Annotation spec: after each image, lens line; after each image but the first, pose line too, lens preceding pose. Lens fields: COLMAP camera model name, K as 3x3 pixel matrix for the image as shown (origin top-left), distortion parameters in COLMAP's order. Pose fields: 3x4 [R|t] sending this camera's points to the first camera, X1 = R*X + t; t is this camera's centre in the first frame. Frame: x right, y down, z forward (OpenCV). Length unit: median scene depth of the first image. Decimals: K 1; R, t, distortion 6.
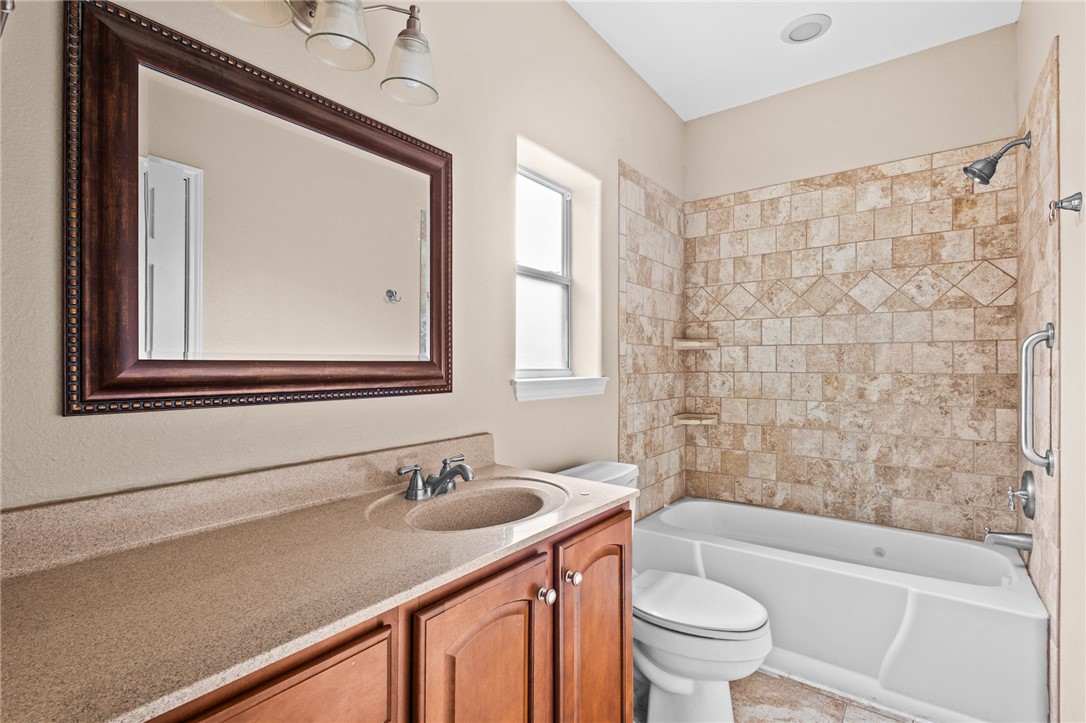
lens RADIAL K [[504.7, 0, 543.9], [0, 504.7, 359.0], [0, 0, 1]] dist [0.006734, -0.000624]
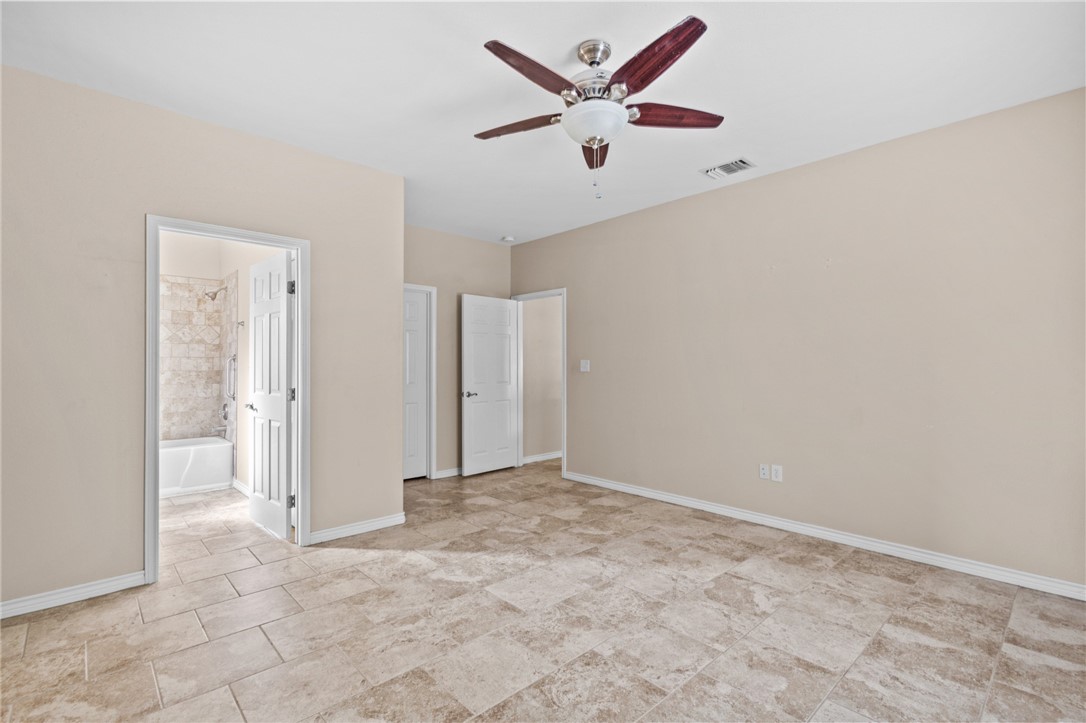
lens RADIAL K [[497.2, 0, 543.0], [0, 497.2, 361.5], [0, 0, 1]] dist [0.013453, -0.000048]
pose [[0.174858, 0.004366, 0.984584, -1.381443], [-0.008542, 0.999959, -0.002917, -0.024017], [-0.984557, -0.007900, 0.174888, -1.150469]]
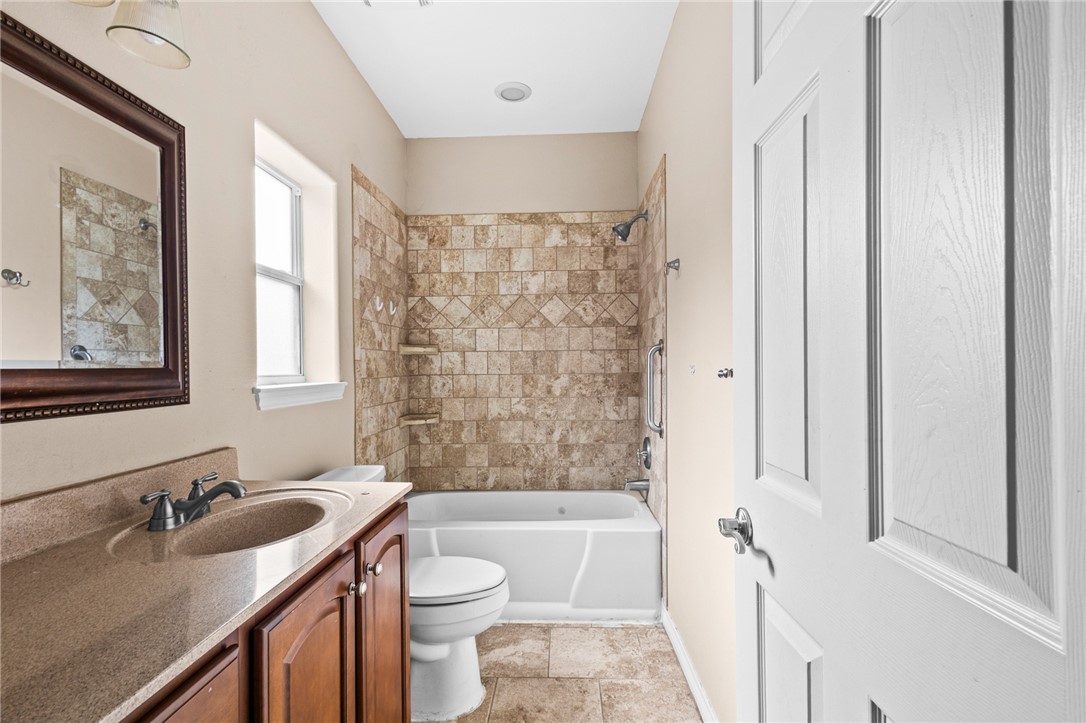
lens RADIAL K [[502.6, 0, 540.5], [0, 502.6, 367.1], [0, 0, 1]] dist [0.001568, -0.000588]
pose [[0.823532, -0.008623, 0.567204, -0.129900], [0.003889, 0.999947, 0.009555, -0.001973], [-0.567256, -0.005663, 0.823522, -0.038270]]
